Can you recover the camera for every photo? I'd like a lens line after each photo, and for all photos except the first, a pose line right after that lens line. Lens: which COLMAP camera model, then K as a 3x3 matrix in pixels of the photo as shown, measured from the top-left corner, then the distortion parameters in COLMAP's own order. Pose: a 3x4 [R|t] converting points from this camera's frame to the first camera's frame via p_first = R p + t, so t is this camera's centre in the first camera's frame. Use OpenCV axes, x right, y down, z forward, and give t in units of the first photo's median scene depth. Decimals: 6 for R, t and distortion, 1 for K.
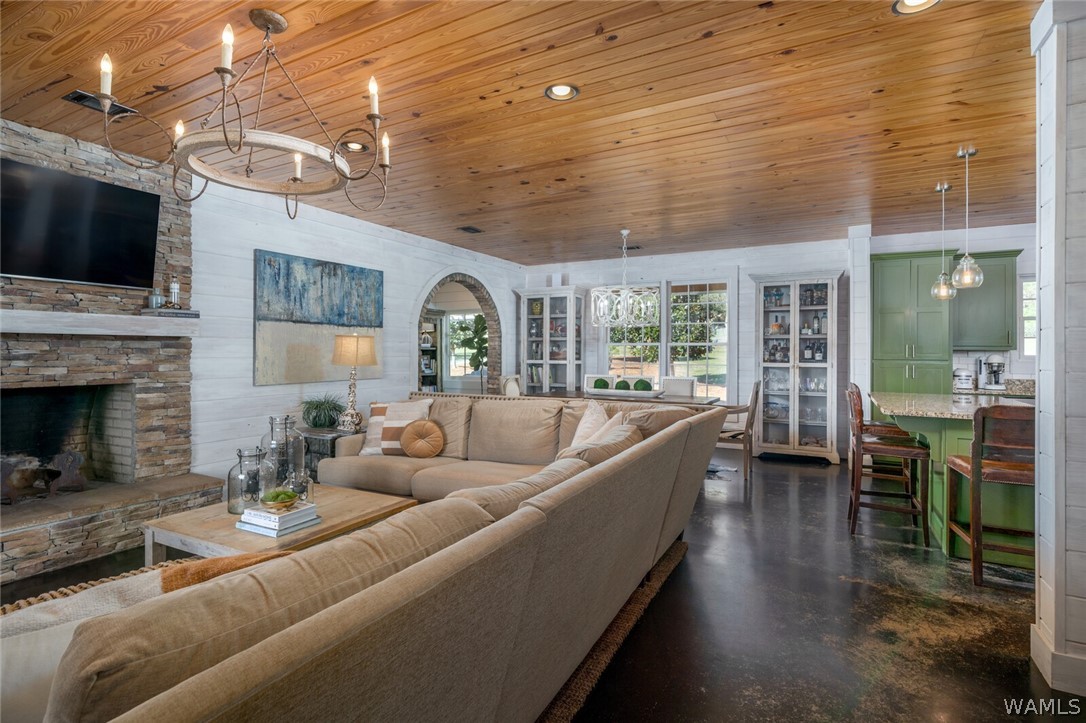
lens RADIAL K [[530.3, 0, 544.9], [0, 530.3, 346.6], [0, 0, 1]] dist [0.001913, -0.000307]
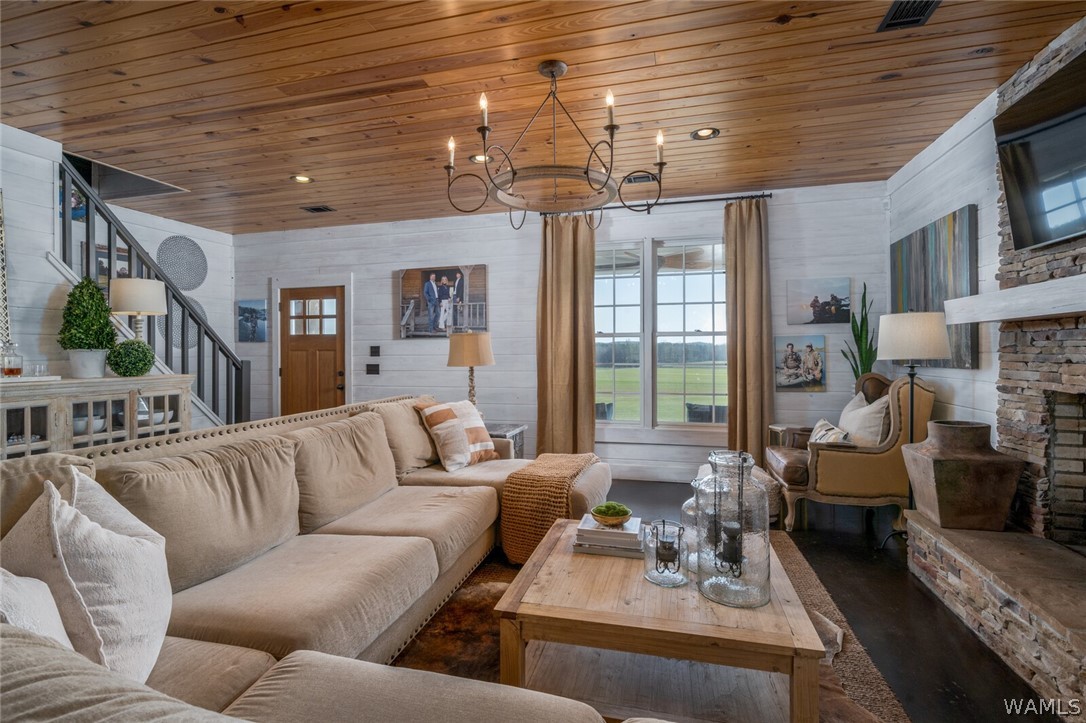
lens RADIAL K [[524.4, 0, 531.4], [0, 524.4, 347.0], [0, 0, 1]] dist [0.002525, -0.000297]
pose [[-0.972227, -0.007356, -0.233926, -0.081107], [-0.003019, 0.999817, -0.018893, 0.017084], [0.234022, -0.017662, -0.972071, 0.837623]]
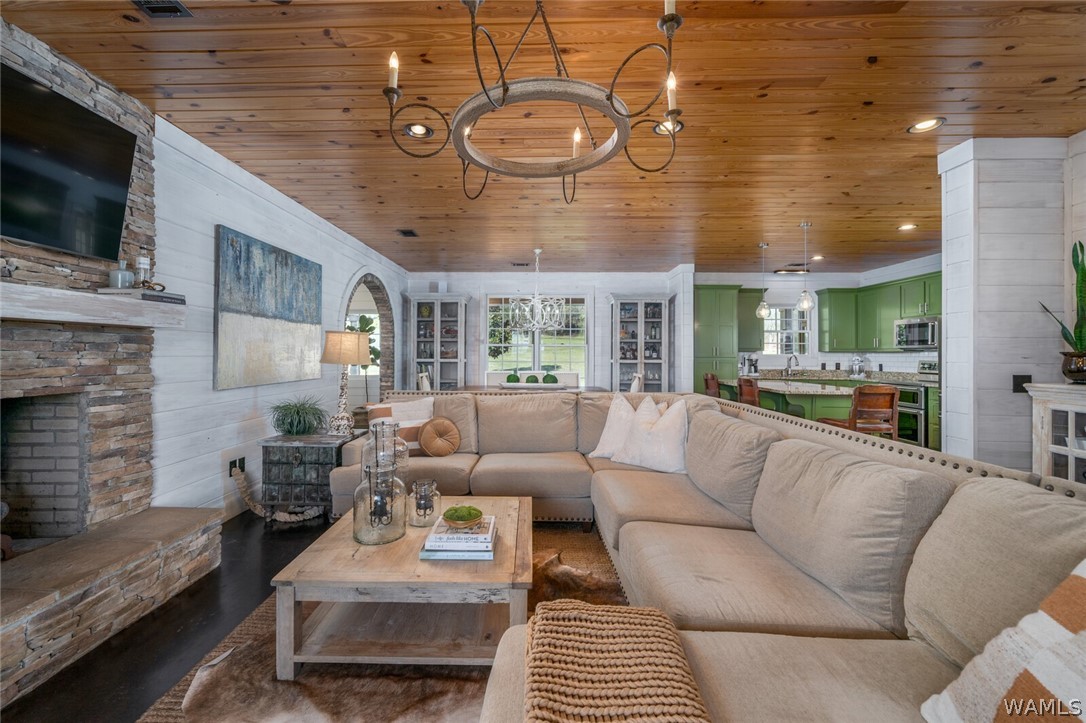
lens RADIAL K [[438.2, 0, 526.8], [0, 438.2, 346.8], [0, 0, 1]] dist [-0.003056, 0.000649]
pose [[0.891934, 0.008477, 0.452085, -0.341690], [-0.007396, 0.999964, -0.004158, 0.004518], [-0.452104, 0.000365, 0.891965, 0.142045]]
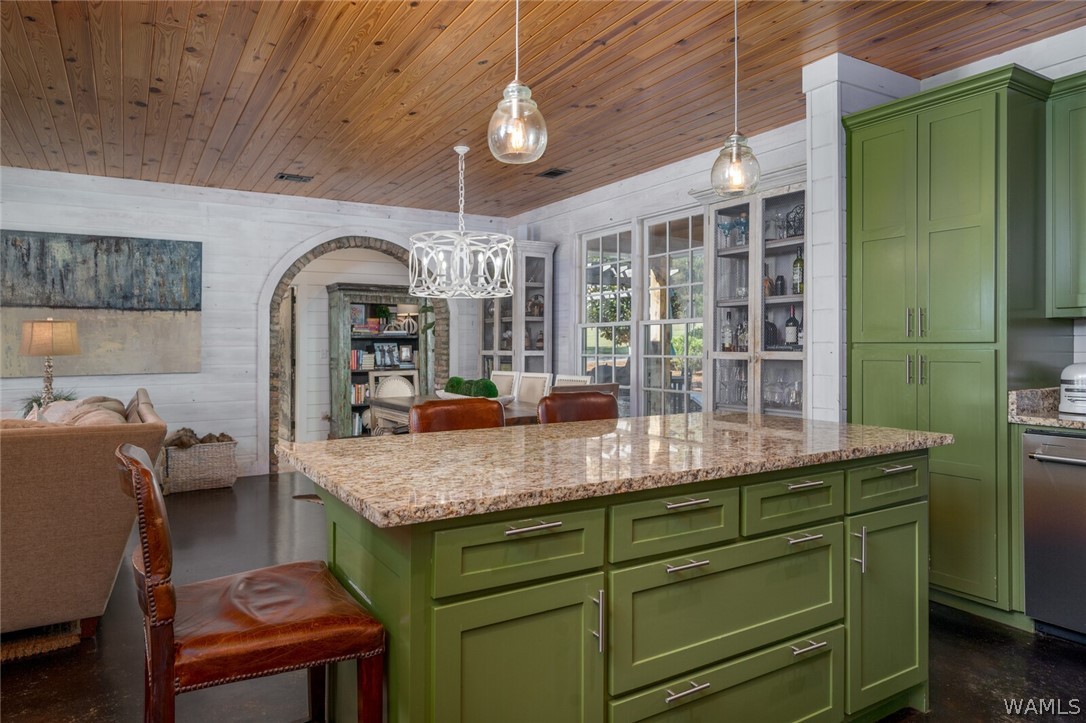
lens RADIAL K [[682.9, 0, 541.5], [0, 682.9, 340.8], [0, 0, 1]] dist [0.001075, 0.001393]
pose [[0.867103, -0.012185, -0.497980, 0.699630], [0.014955, 0.999887, 0.001575, 0.017606], [0.497905, -0.008813, 0.867187, 0.355292]]
